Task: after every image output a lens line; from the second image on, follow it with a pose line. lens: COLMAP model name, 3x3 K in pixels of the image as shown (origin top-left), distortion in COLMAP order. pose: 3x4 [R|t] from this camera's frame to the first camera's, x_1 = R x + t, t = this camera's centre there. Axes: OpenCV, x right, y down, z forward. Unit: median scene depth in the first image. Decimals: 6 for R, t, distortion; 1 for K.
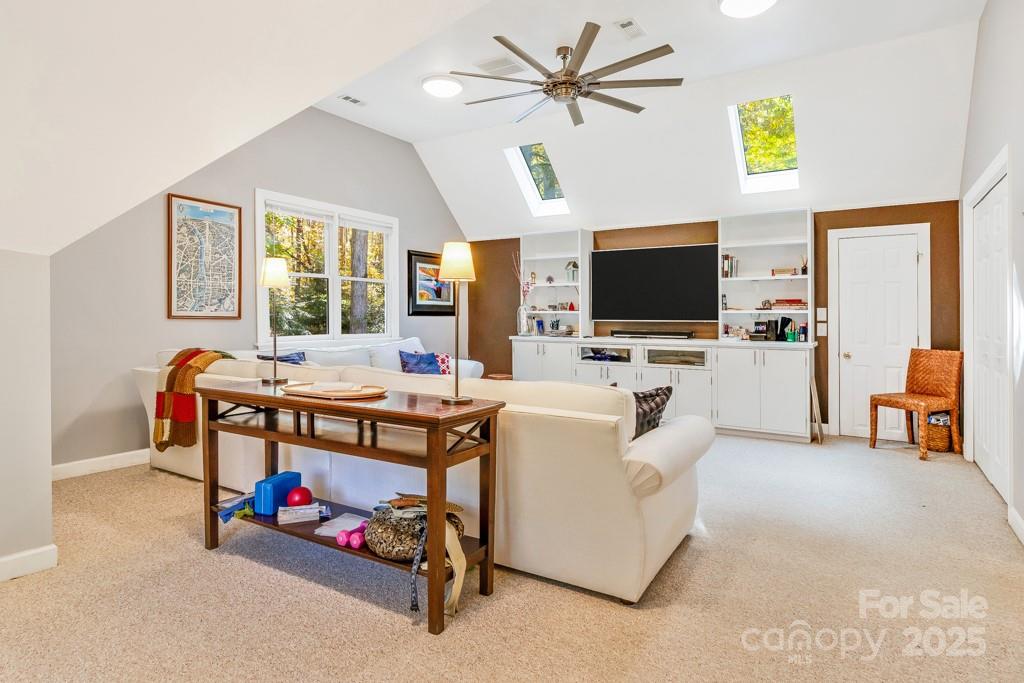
lens RADIAL K [[547.9, 0, 494.9], [0, 547.9, 316.4], [0, 0, 1]] dist [-0.004535, -0.001096]
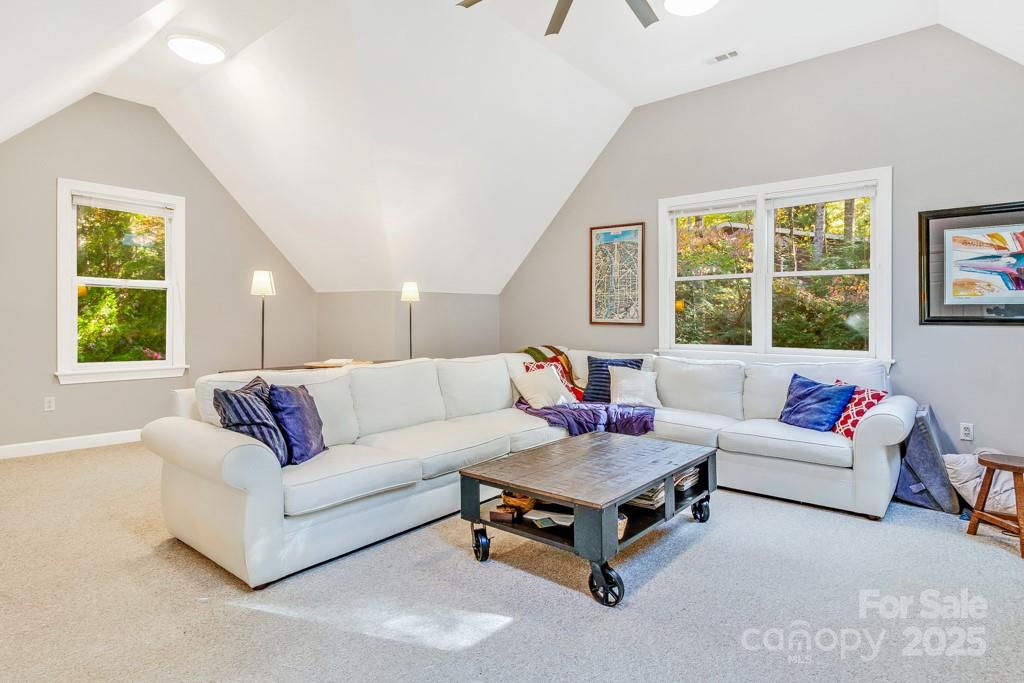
lens RADIAL K [[547.9, 0, 512.4], [0, 547.9, 333.4], [0, 0, 1]] dist [-0.004535, -0.001096]
pose [[-0.122981, 0.014482, -0.992303, 0.700497], [-0.014797, 0.999756, 0.016425, 0.006994], [0.992299, 0.016703, -0.122737, 0.949496]]
